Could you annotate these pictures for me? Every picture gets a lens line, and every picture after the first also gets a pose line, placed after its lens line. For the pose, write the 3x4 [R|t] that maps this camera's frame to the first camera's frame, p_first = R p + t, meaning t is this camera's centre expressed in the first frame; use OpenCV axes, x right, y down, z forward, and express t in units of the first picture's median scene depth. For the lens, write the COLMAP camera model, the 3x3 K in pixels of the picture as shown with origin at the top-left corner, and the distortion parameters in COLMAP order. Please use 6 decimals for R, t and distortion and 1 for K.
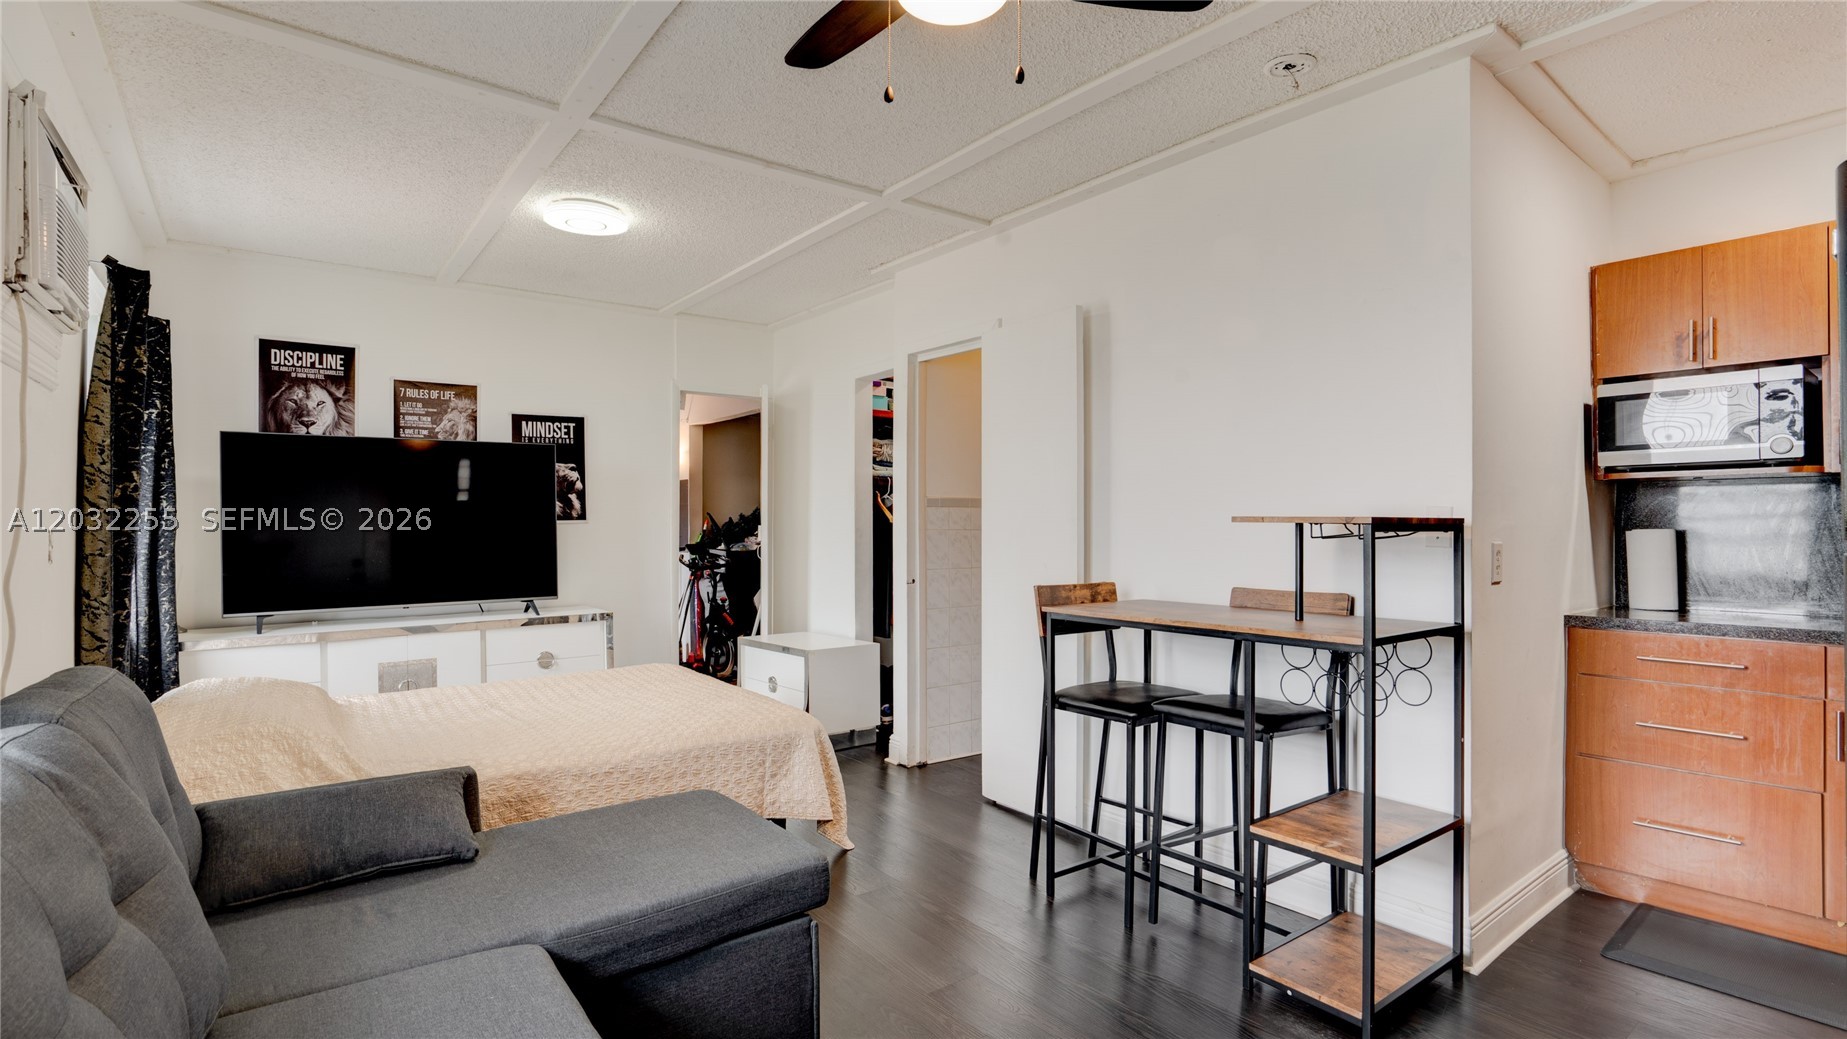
lens RADIAL K [[904.8, 0, 917.7], [0, 904.8, 519.4], [0, 0, 1]] dist [-0.003232, 0.000001]
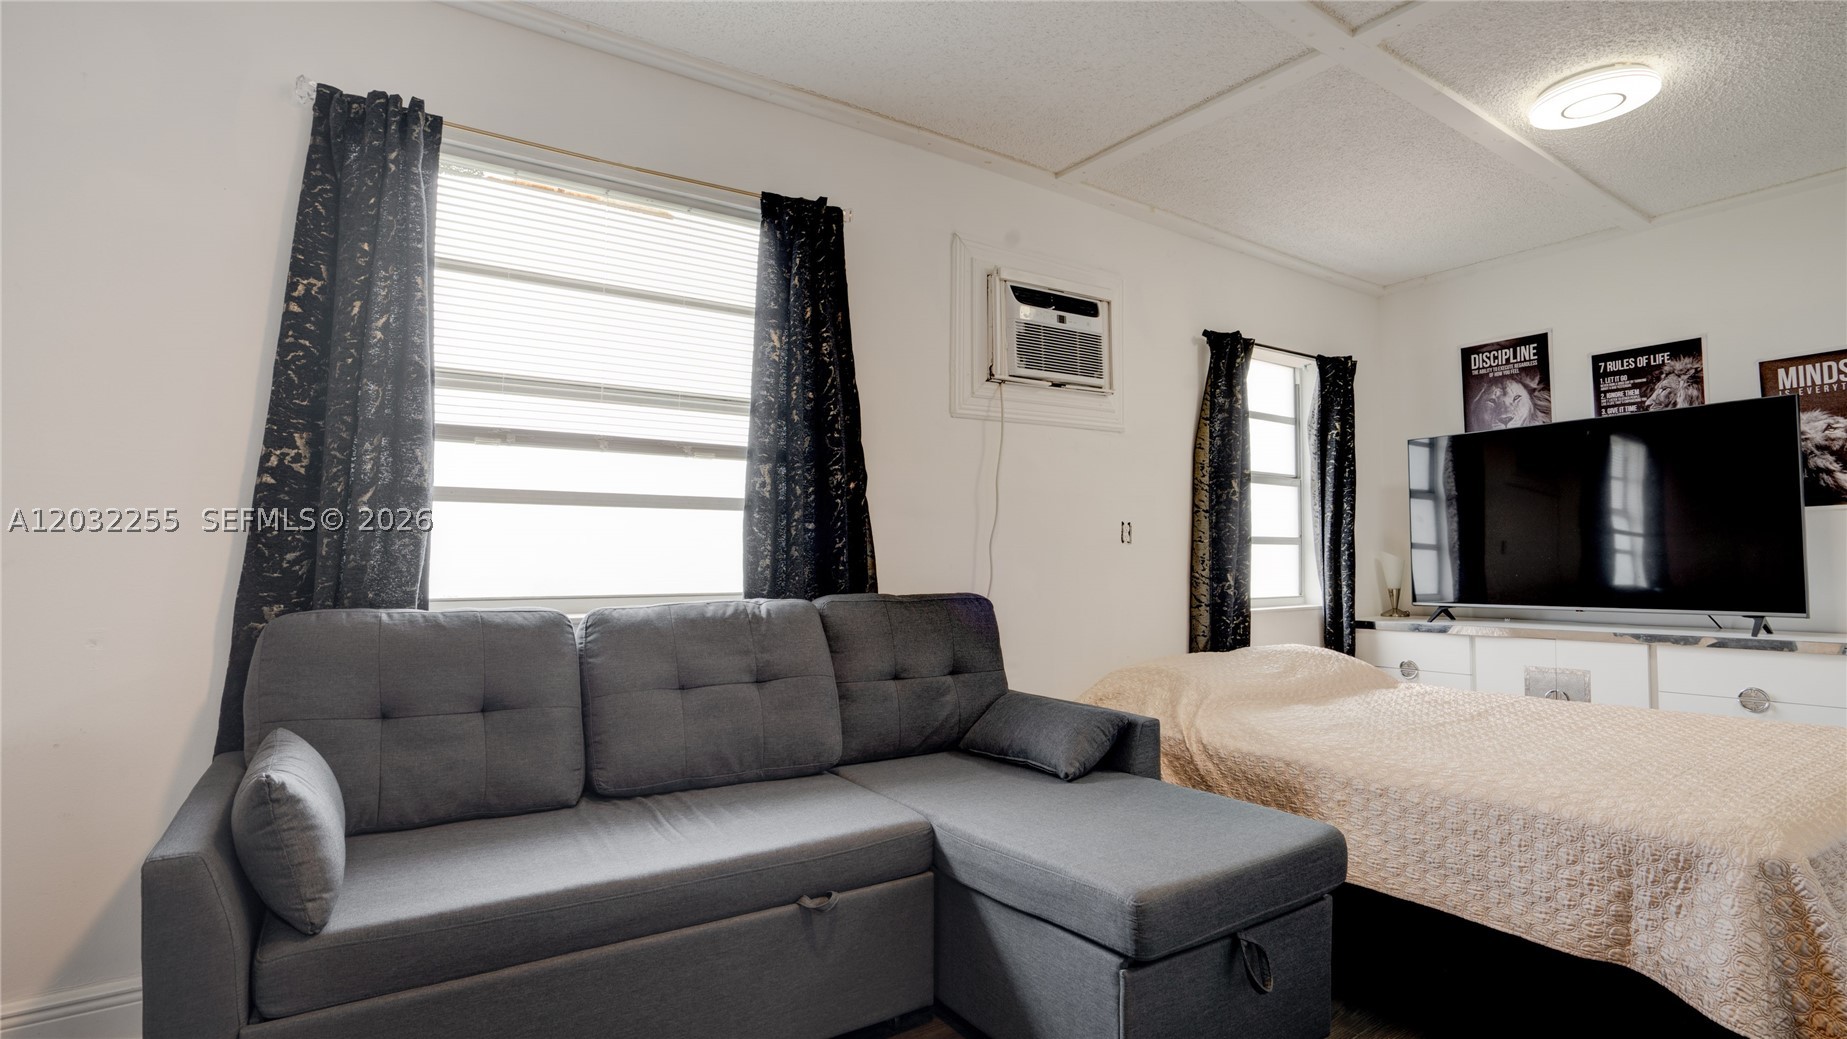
lens RADIAL K [[869.5, 0, 926.2], [0, 869.5, 523.5], [0, 0, 1]] dist [-0.003156, 0.000283]
pose [[-0.024788, -0.034240, -0.999106, 0.298866], [0.012561, 0.999324, -0.034559, 0.033553], [0.999614, -0.013407, -0.024341, 0.378533]]
